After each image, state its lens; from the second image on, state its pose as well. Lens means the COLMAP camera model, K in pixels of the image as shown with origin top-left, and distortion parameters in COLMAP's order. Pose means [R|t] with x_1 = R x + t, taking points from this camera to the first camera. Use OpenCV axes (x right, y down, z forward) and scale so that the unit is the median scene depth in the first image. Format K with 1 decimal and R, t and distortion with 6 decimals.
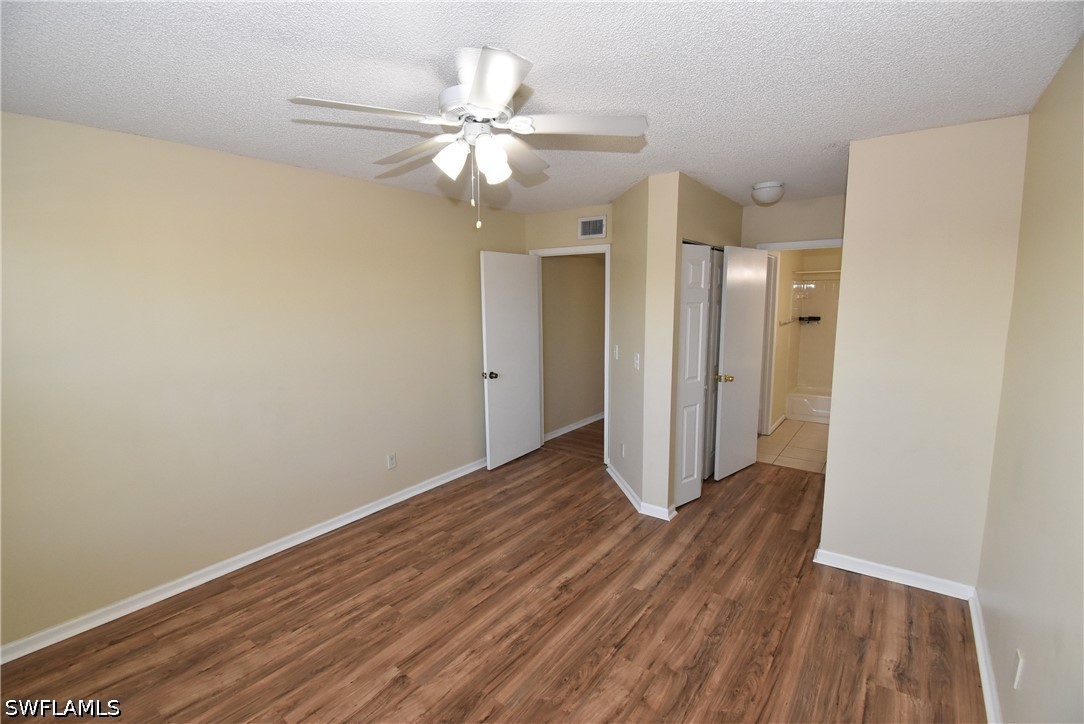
lens RADIAL K [[476.6, 0, 542.1], [0, 476.6, 363.0], [0, 0, 1]] dist [0.019387, -0.026192]
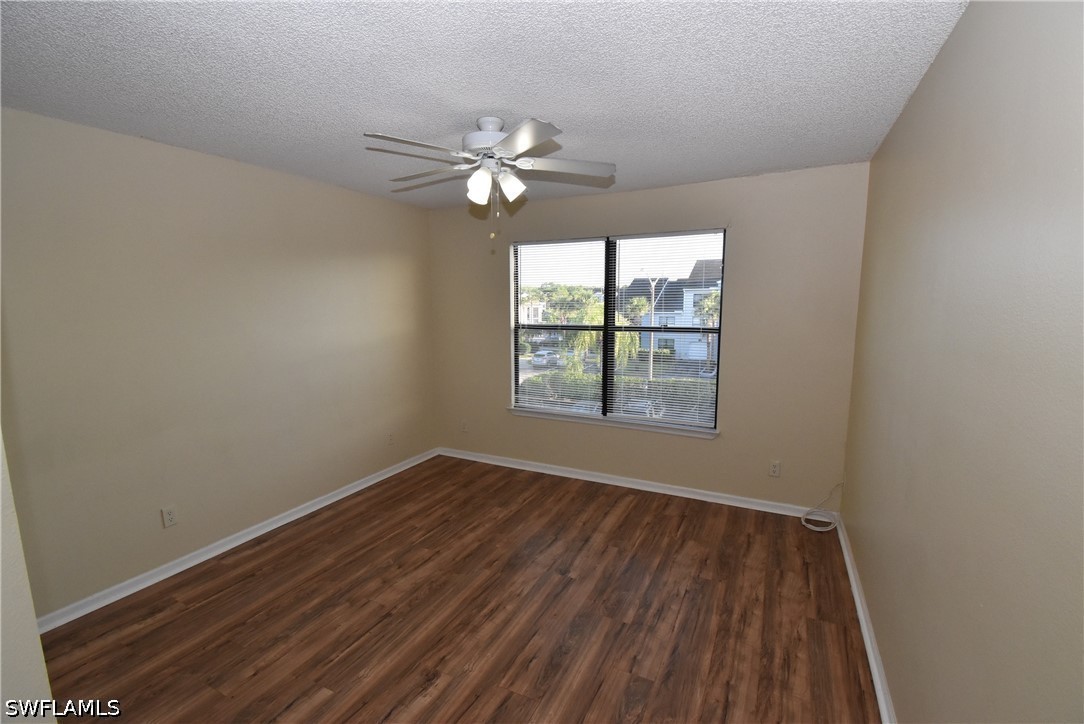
lens RADIAL K [[476.6, 0, 542.1], [0, 476.6, 363.0], [0, 0, 1]] dist [0.019387, -0.026192]
pose [[-0.982953, 0.039240, -0.179621, -0.012152], [-0.010225, 0.963780, 0.266502, -0.232311], [0.183573, 0.263795, -0.946949, 1.792071]]
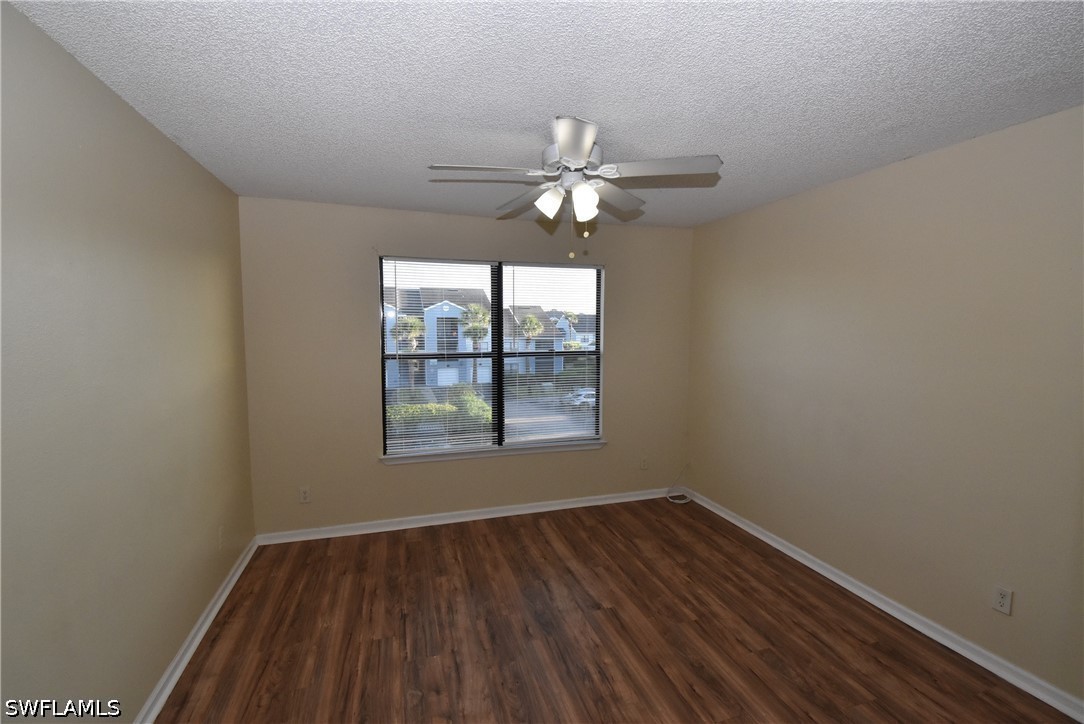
lens RADIAL K [[476.6, 0, 542.1], [0, 476.6, 363.0], [0, 0, 1]] dist [0.019387, -0.026192]
pose [[-0.586370, 0.074011, -0.806655, 0.677361], [-0.105409, 0.980379, 0.166574, -0.165886], [0.803156, 0.182702, -0.567063, 1.268622]]
